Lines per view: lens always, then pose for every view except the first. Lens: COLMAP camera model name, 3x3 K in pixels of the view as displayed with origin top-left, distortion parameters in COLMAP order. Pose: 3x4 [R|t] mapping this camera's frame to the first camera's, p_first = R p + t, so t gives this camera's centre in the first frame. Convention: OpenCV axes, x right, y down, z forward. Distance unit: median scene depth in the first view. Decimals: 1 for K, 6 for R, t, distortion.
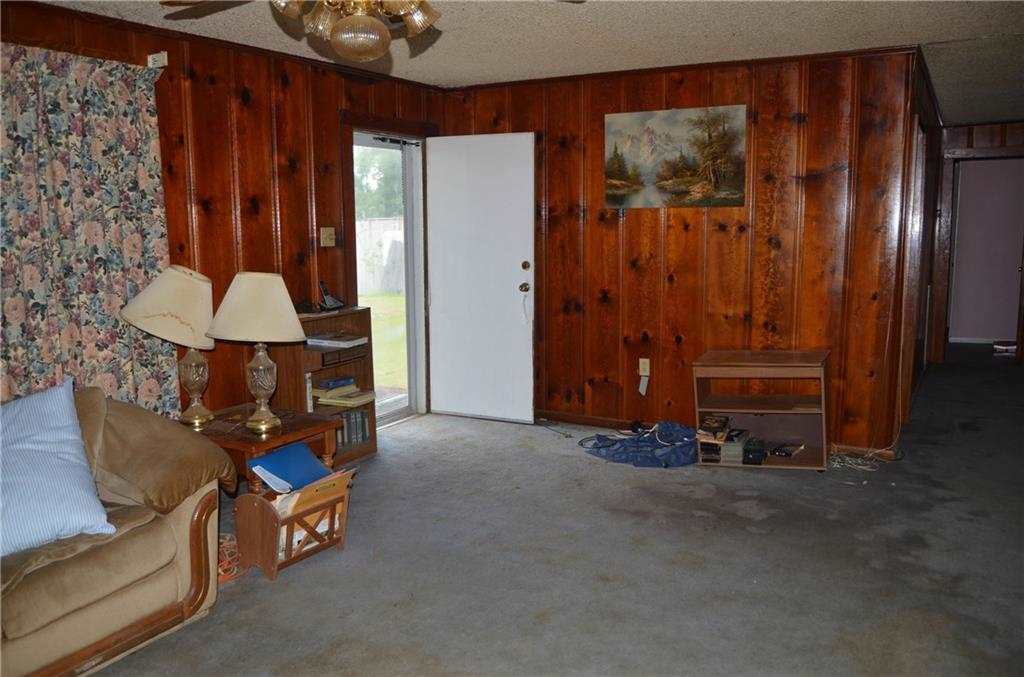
lens RADIAL K [[814.2, 0, 510.5], [0, 814.2, 335.6], [0, 0, 1]] dist [-0.016077, -0.002767]
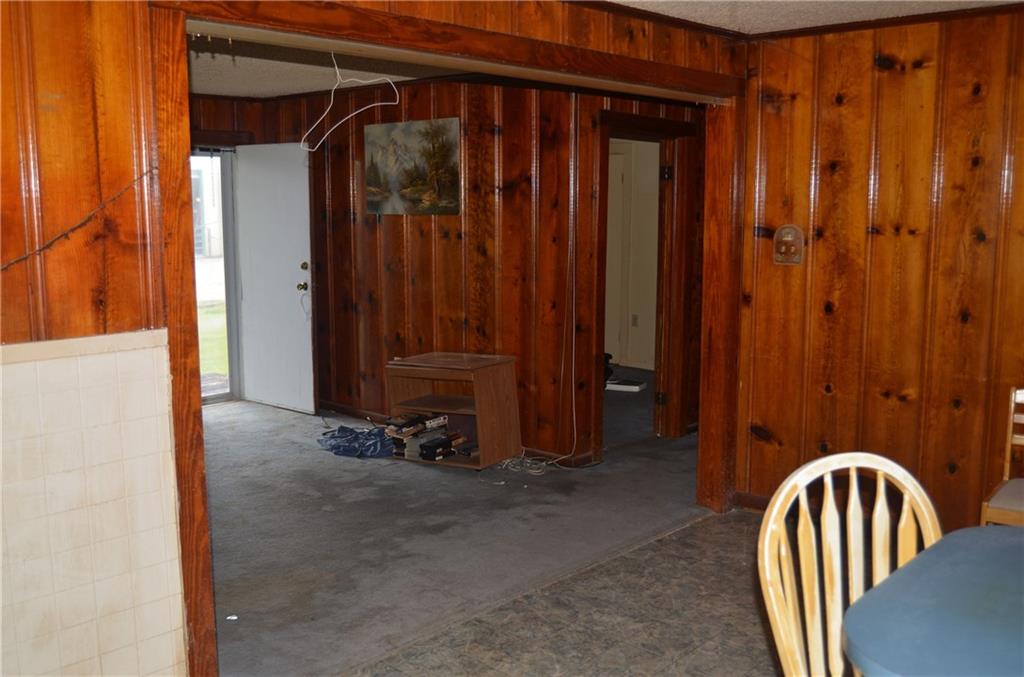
lens RADIAL K [[969.5, 0, 513.2], [0, 969.5, 341.6], [0, 0, 1]] dist [0.014486, 0.000000]
pose [[0.964054, 0.044212, -0.262003, 0.675180], [-0.042522, 0.999022, 0.012122, -0.014782], [0.262282, -0.000545, 0.964991, -0.176832]]
